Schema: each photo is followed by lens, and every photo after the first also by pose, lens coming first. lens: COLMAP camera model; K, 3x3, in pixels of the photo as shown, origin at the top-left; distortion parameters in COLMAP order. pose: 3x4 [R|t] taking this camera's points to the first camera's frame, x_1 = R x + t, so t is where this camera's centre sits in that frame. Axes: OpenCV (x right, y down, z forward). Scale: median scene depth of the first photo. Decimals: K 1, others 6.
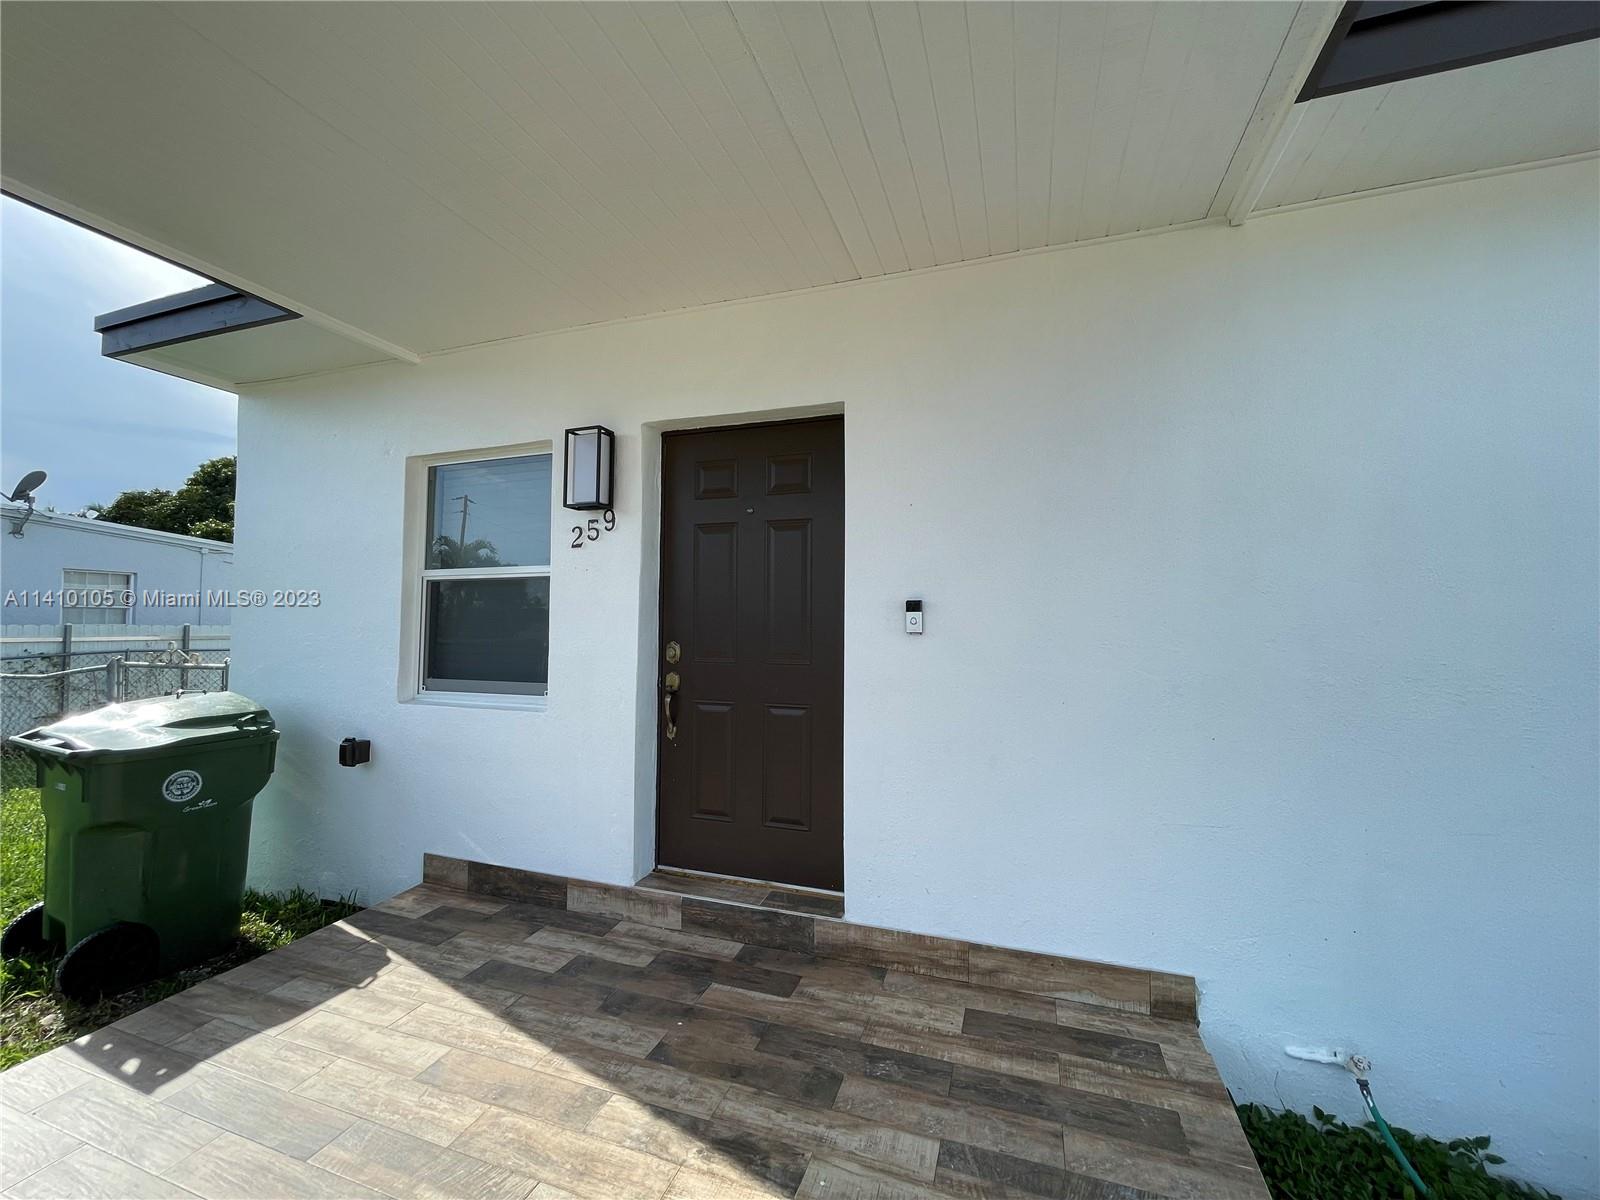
lens RADIAL K [[641.8, 0, 800.0], [0, 641.8, 600.0], [0, 0, 1]] dist [-0.002558, -0.000259]
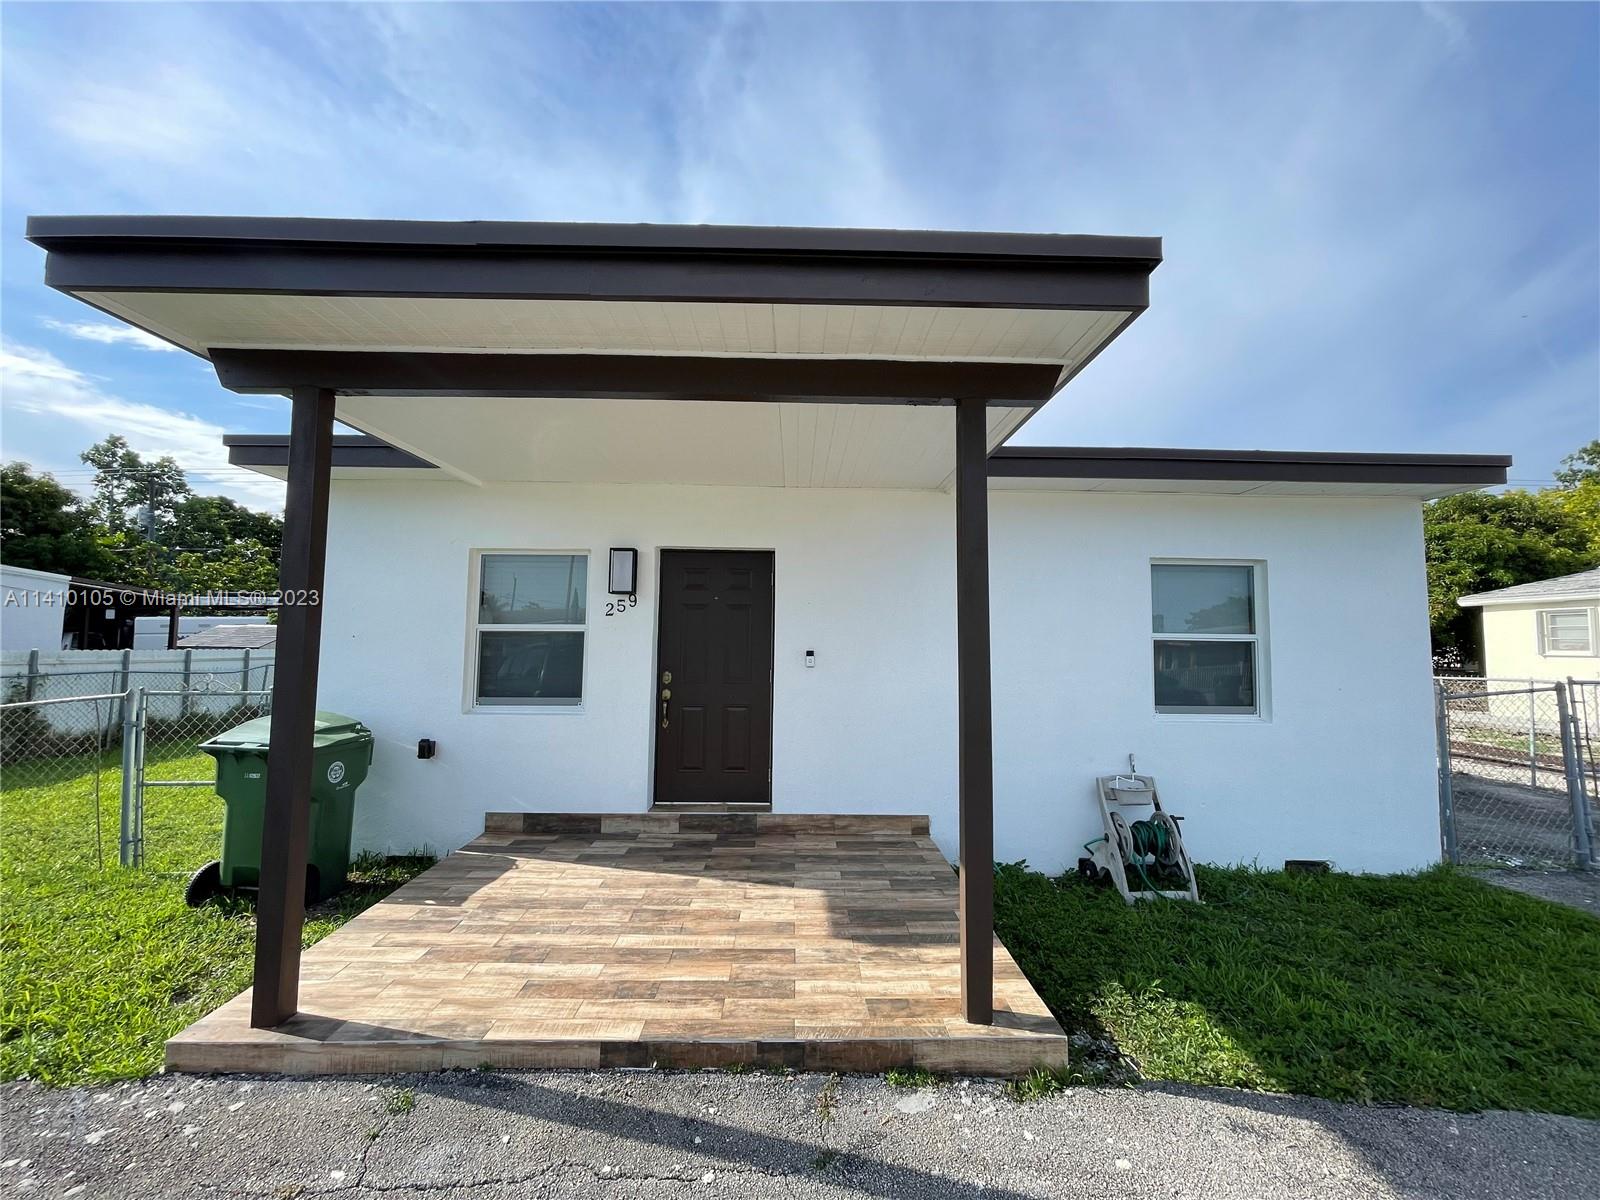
lens RADIAL K [[653.9, 0, 791.3], [0, 653.9, 608.5], [0, 0, 1]] dist [-0.000080, -0.004048]
pose [[0.941218, 0.021938, 0.337085, -0.496948], [-0.017693, 0.999721, -0.015660, -0.085764], [-0.337335, 0.008775, 0.941344, -0.797536]]
